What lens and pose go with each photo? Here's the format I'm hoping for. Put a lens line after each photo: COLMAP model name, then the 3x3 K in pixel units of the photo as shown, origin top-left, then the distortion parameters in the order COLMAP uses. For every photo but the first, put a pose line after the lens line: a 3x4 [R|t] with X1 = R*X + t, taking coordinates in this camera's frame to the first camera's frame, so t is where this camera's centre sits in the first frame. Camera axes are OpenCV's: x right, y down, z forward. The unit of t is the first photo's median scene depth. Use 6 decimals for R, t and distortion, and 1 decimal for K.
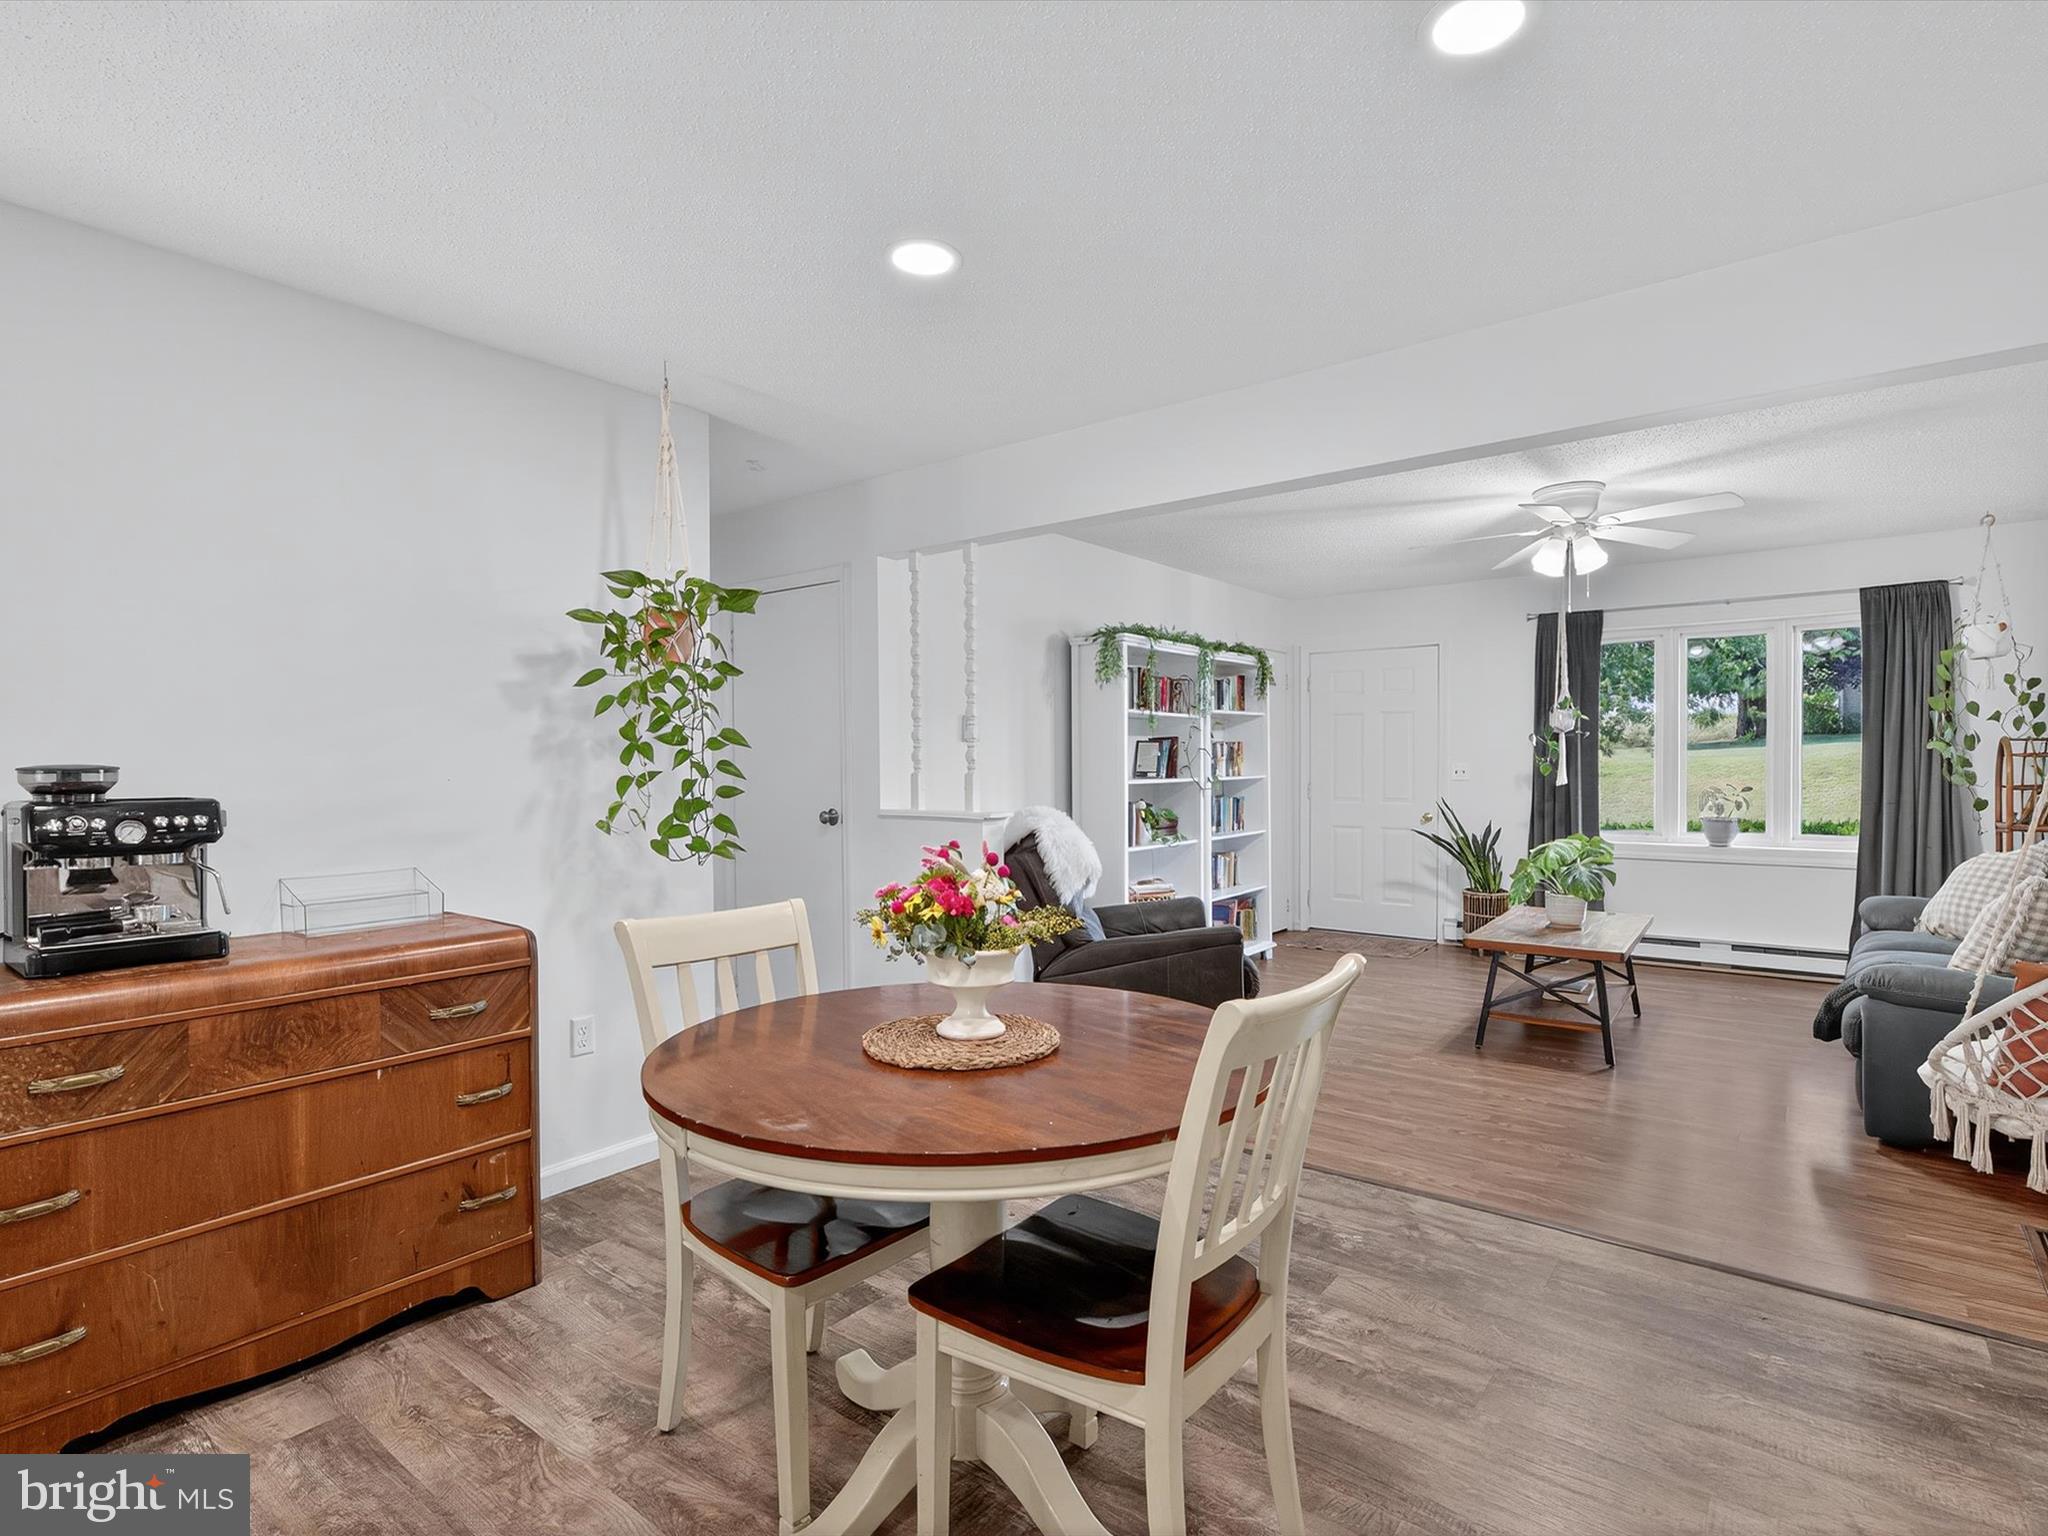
lens RADIAL K [[1031.1, 0, 1024.9], [0, 1031.1, 779.2], [0, 0, 1]] dist [-0.005305, -0.000112]
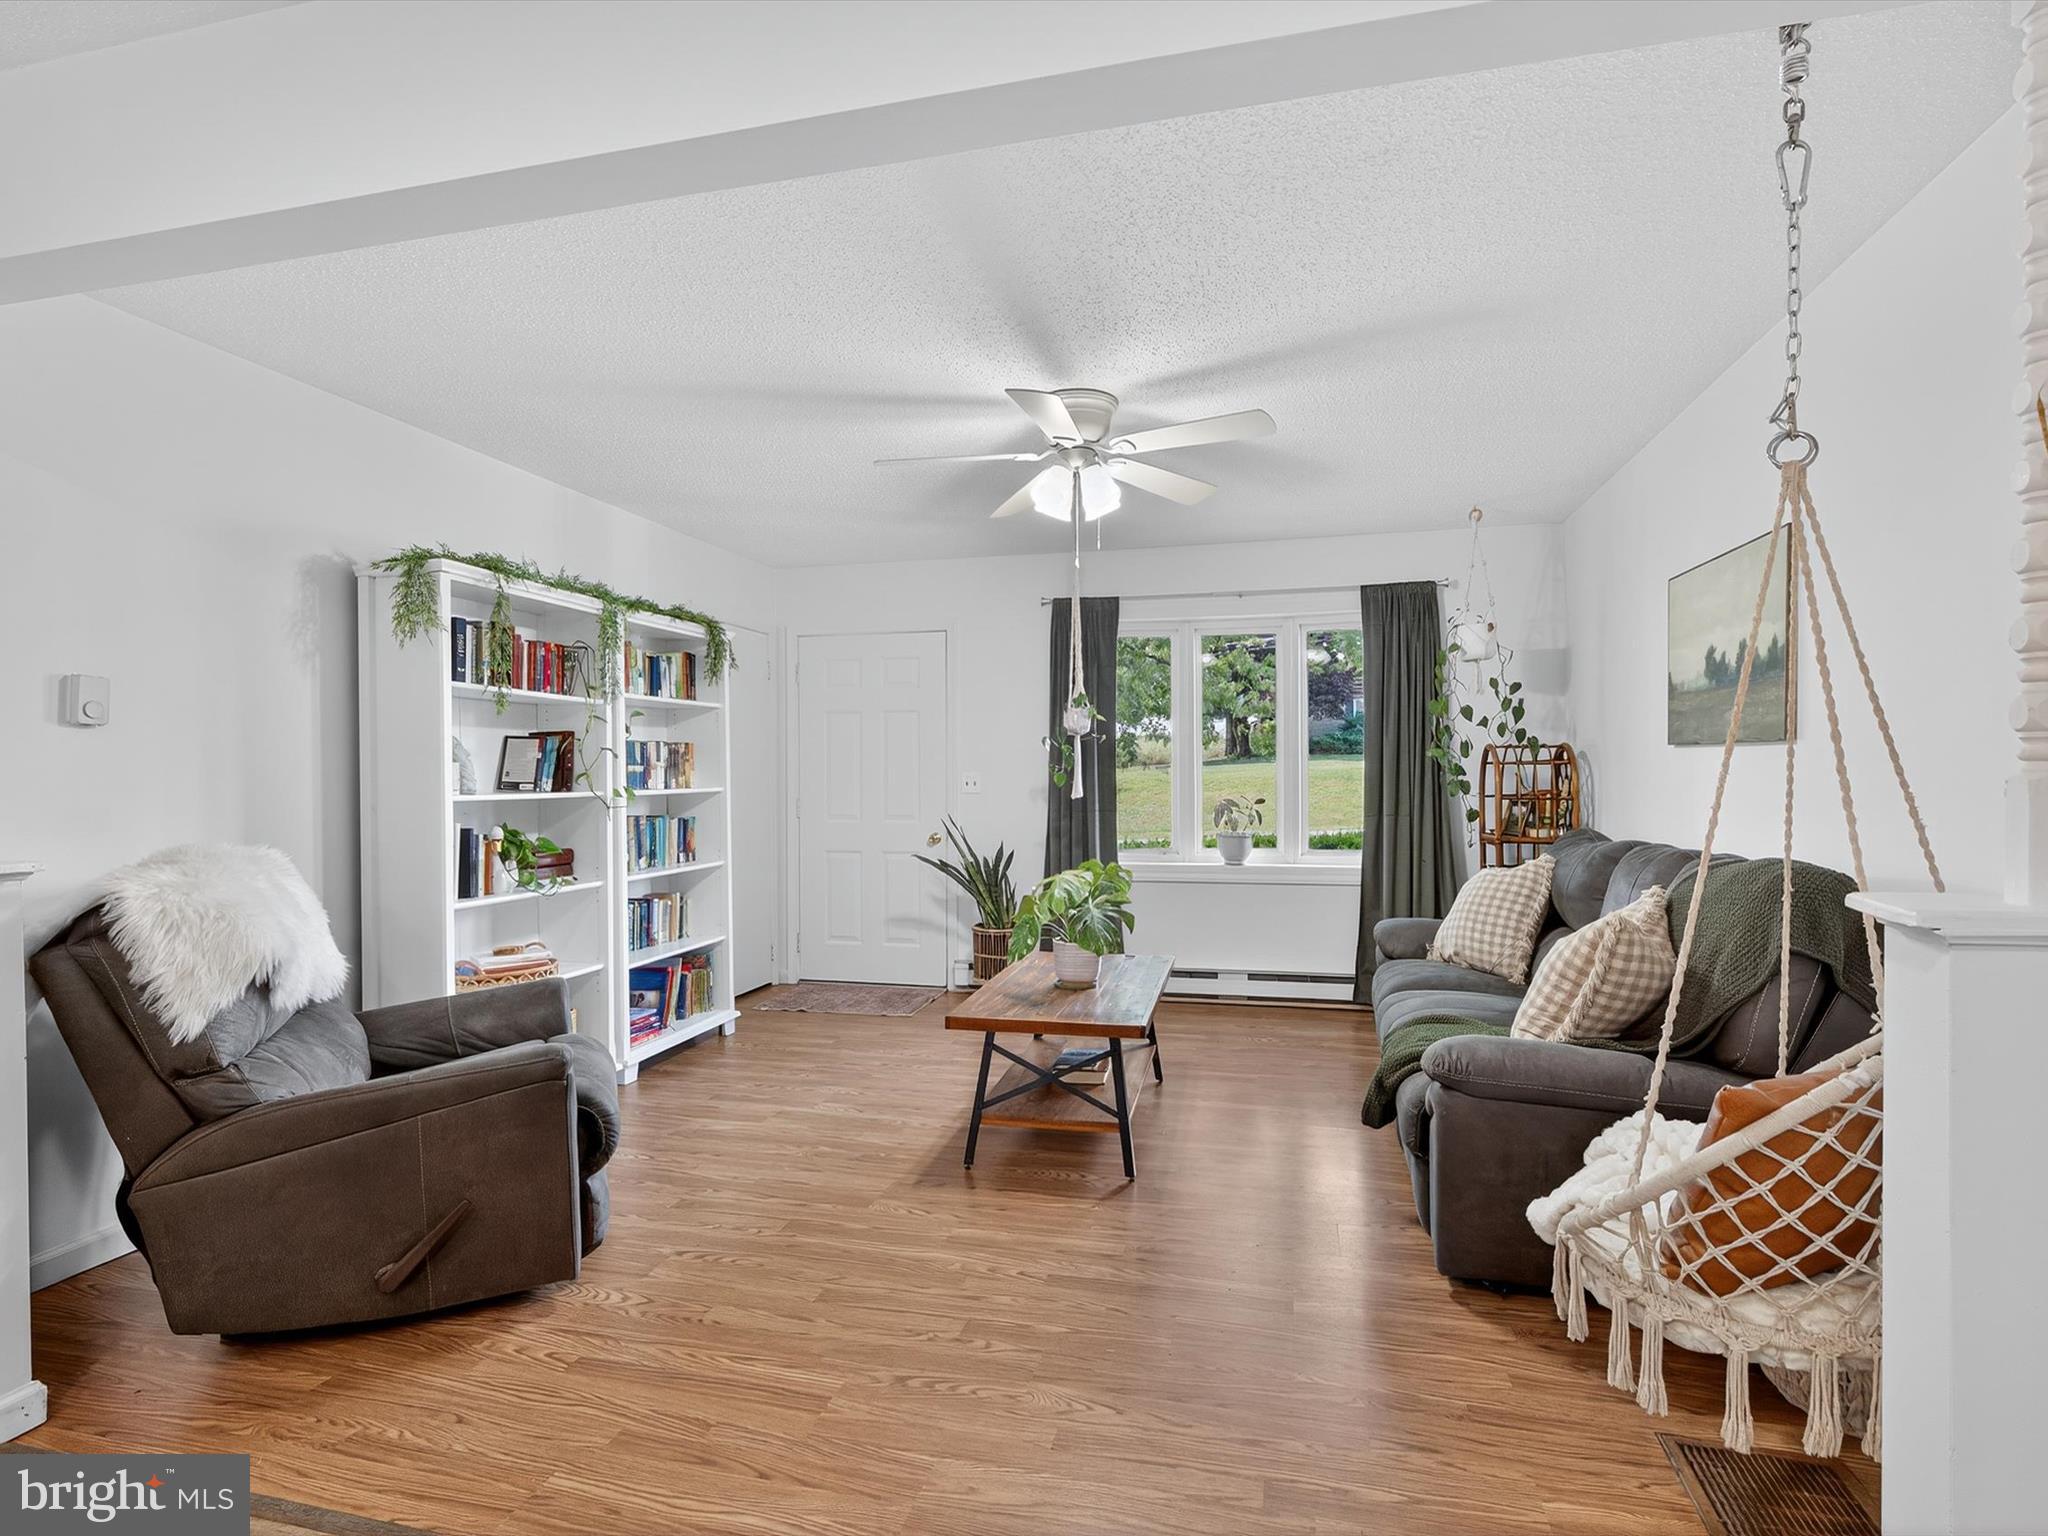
lens RADIAL K [[1031.1, 0, 1022.8], [0, 1031.1, 774.8], [0, 0, 1]] dist [-0.005305, -0.000112]
pose [[0.915772, 0.001880, 0.401694, 0.157660], [0.006355, 0.999796, -0.019166, 0.002590], [-0.401648, 0.020105, 0.915574, 0.273253]]
